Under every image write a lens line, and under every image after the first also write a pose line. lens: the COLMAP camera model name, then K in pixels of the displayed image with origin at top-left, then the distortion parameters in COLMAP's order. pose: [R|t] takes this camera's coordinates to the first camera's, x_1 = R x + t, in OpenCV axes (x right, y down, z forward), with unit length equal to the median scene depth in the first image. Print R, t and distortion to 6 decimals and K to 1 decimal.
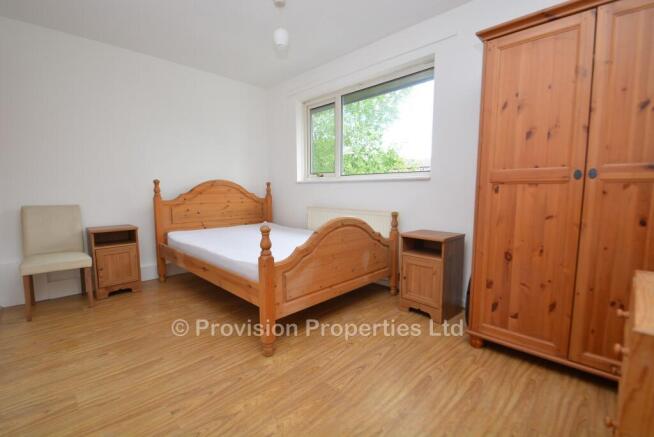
lens RADIAL K [[289.9, 0, 318.2], [0, 289.9, 219.3], [0, 0, 1]] dist [0.000820, -0.000386]
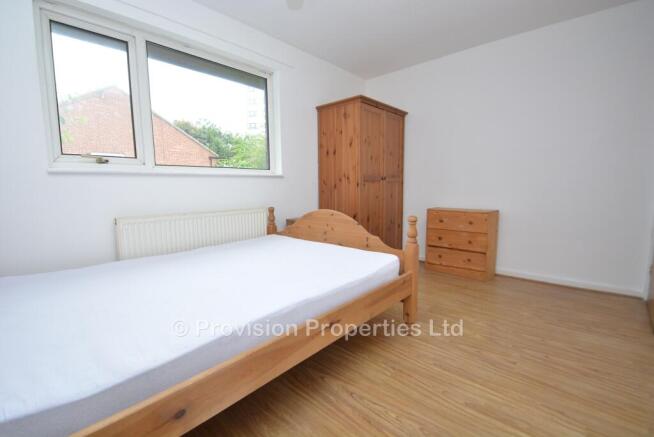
lens RADIAL K [[289.9, 0, 318.2], [0, 289.9, 219.3], [0, 0, 1]] dist [0.000820, -0.000386]
pose [[-0.033407, -0.112545, 0.993085, -1.255276], [0.109888, 0.987202, 0.115574, -0.133769], [-0.993382, 0.112989, -0.020613, 1.375266]]
